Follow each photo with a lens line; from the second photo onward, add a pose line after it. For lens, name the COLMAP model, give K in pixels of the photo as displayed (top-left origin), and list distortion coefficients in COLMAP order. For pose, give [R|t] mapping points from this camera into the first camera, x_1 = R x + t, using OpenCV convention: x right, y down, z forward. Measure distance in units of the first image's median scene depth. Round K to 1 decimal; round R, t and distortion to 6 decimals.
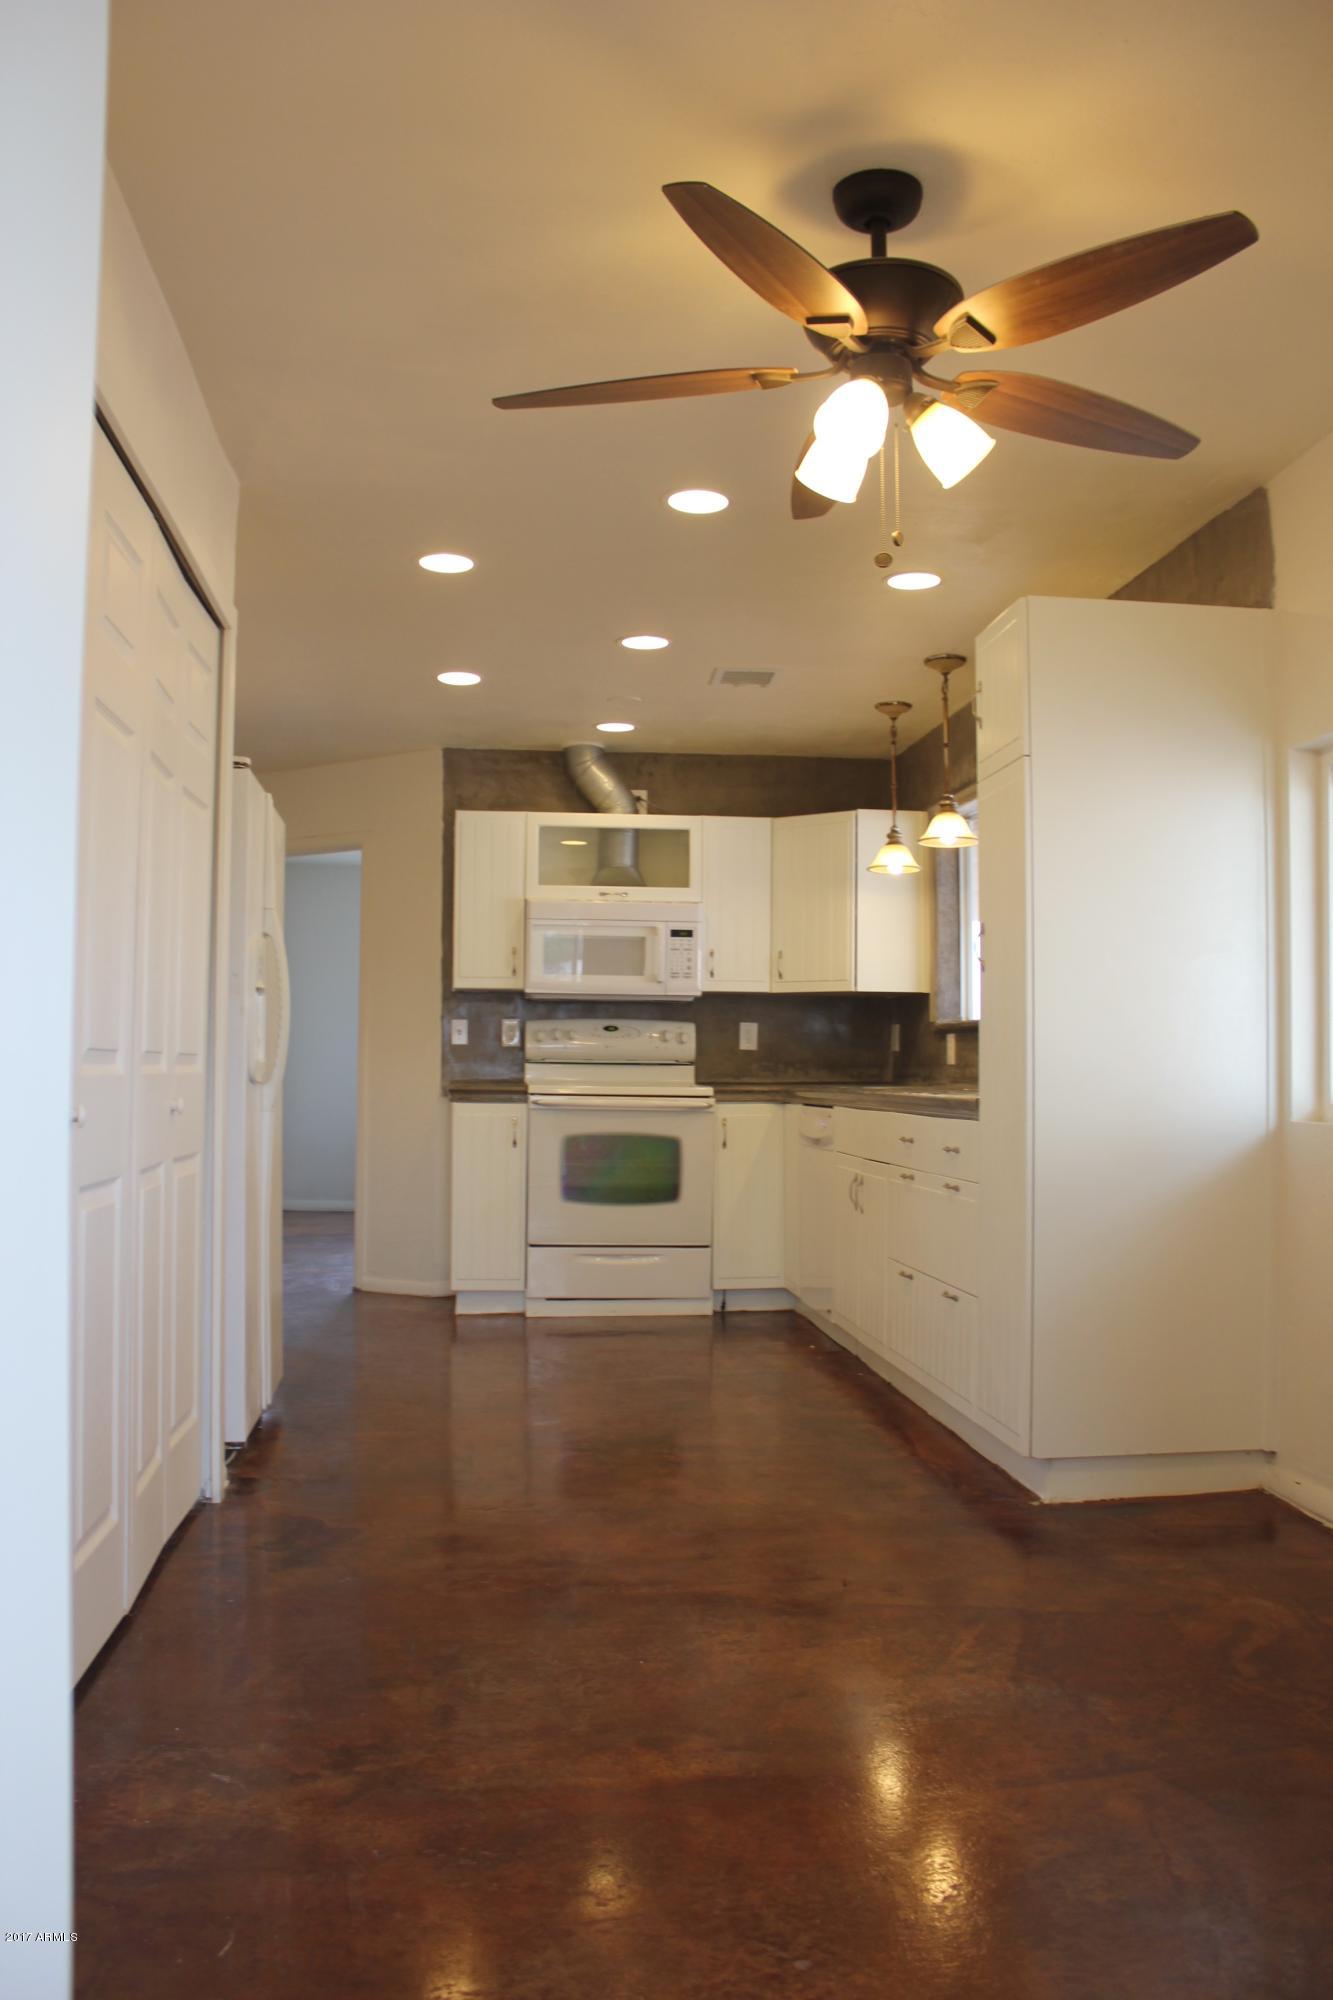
lens RADIAL K [[1632.1, 0, 666.5], [0, 1632.1, 1000.0], [0, 0, 1]] dist [-0.166914, 0.140478]
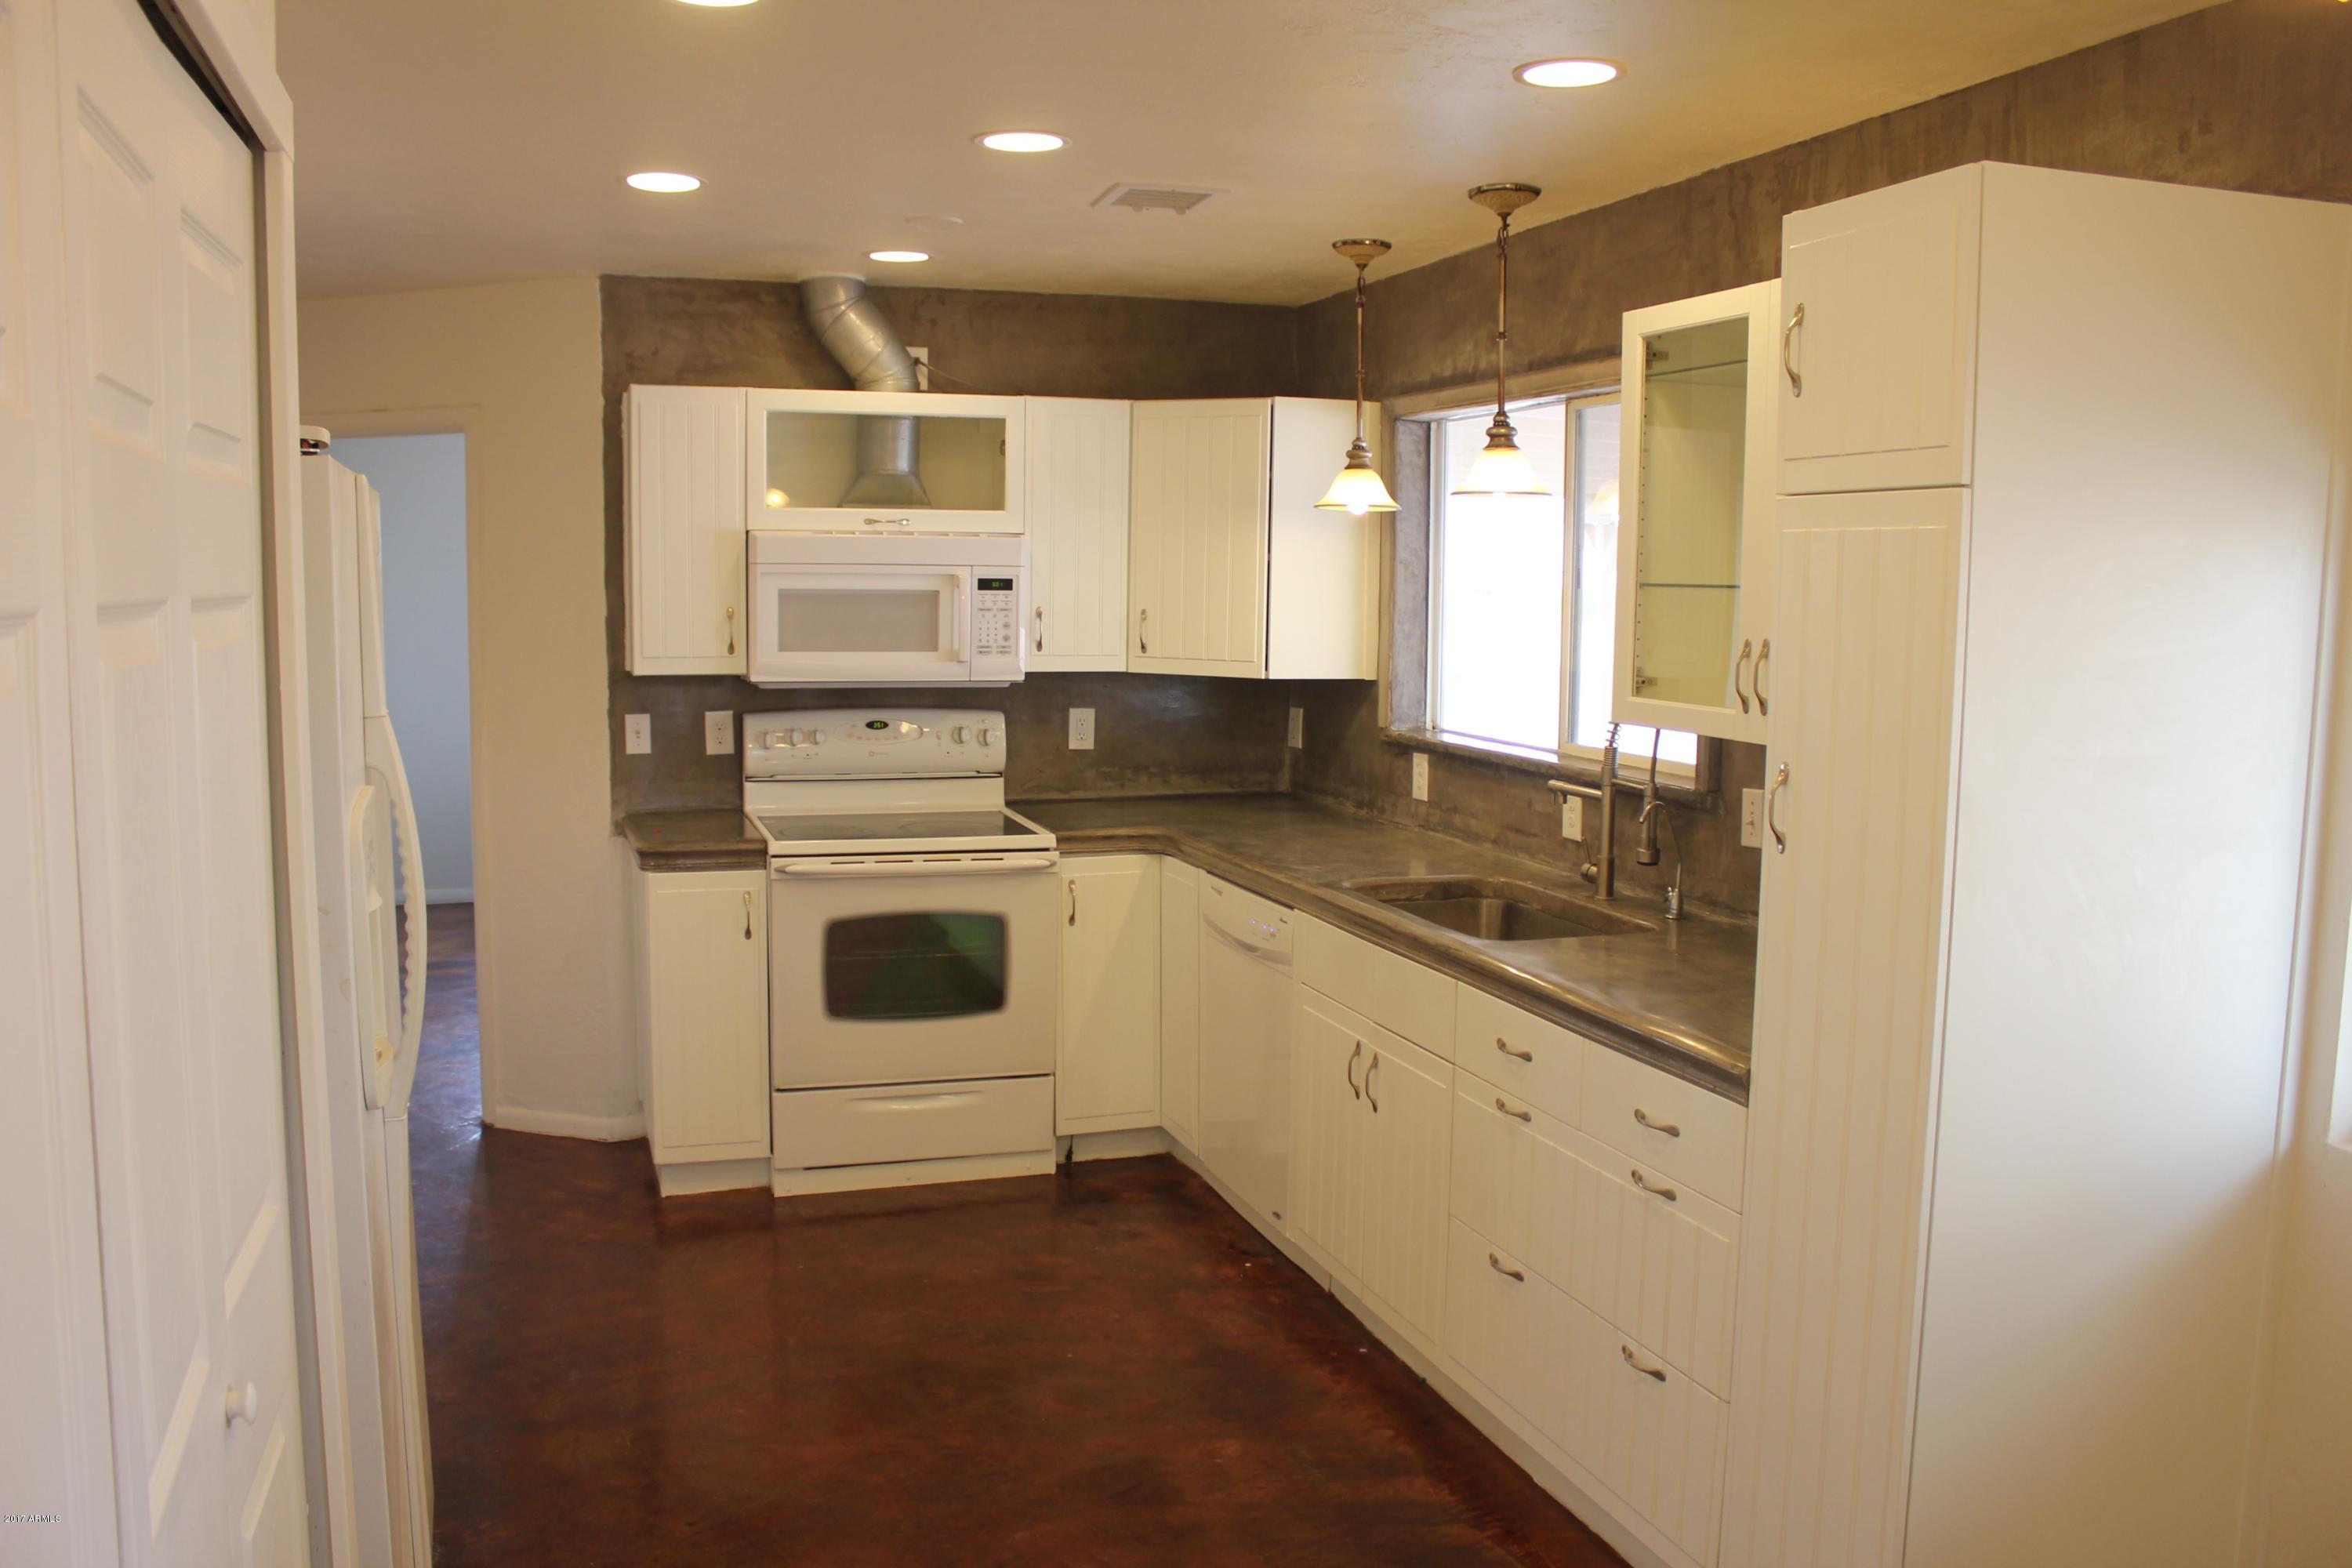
lens RADIAL K [[1919.4, 0, 1176.0], [0, 1919.4, 784.0], [0, 0, 1]] dist [-0.166914, 0.140478]
pose [[0.977939, -0.018547, 0.208065, -0.078679], [-0.013088, 0.988653, 0.149646, -0.076455], [-0.208479, -0.149068, 0.966600, 0.249957]]
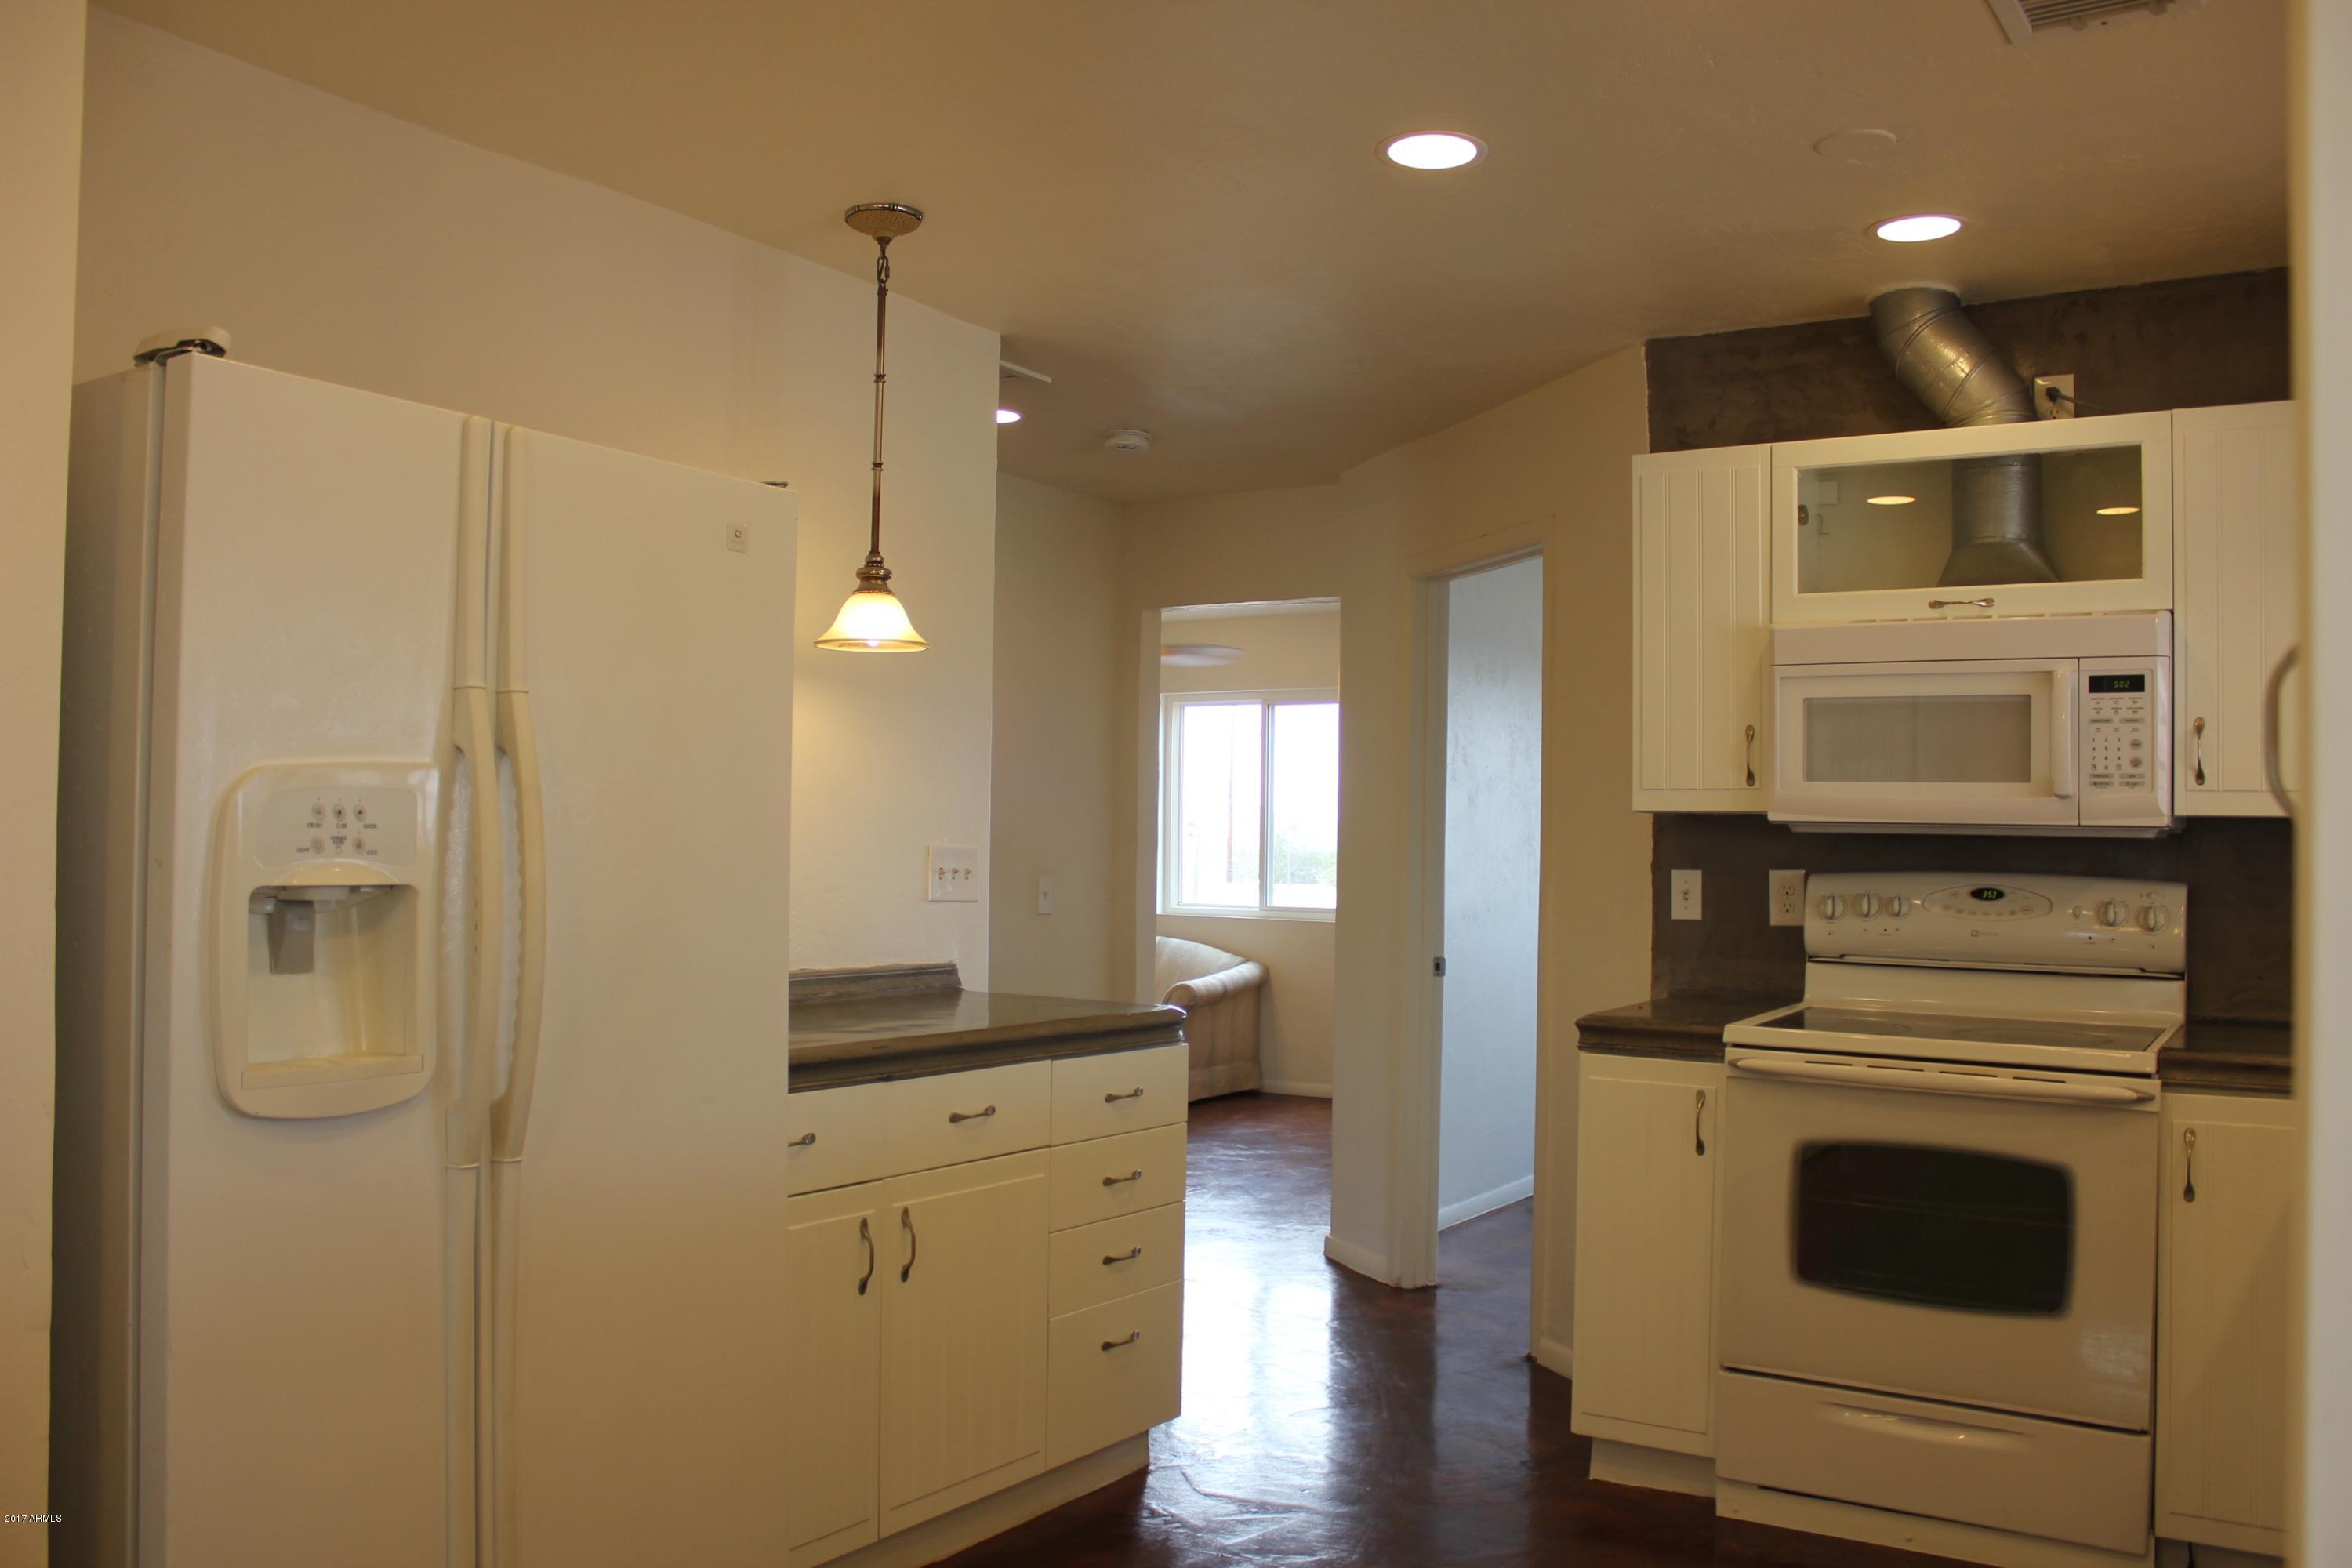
lens RADIAL K [[1919.4, 0, 1176.0], [0, 1919.4, 784.0], [0, 0, 1]] dist [-0.166914, 0.140478]
pose [[0.772634, -0.010462, -0.634766, 0.128960], [0.012646, 0.999919, -0.001087, -0.016693], [0.634726, -0.007187, 0.772704, 0.458347]]
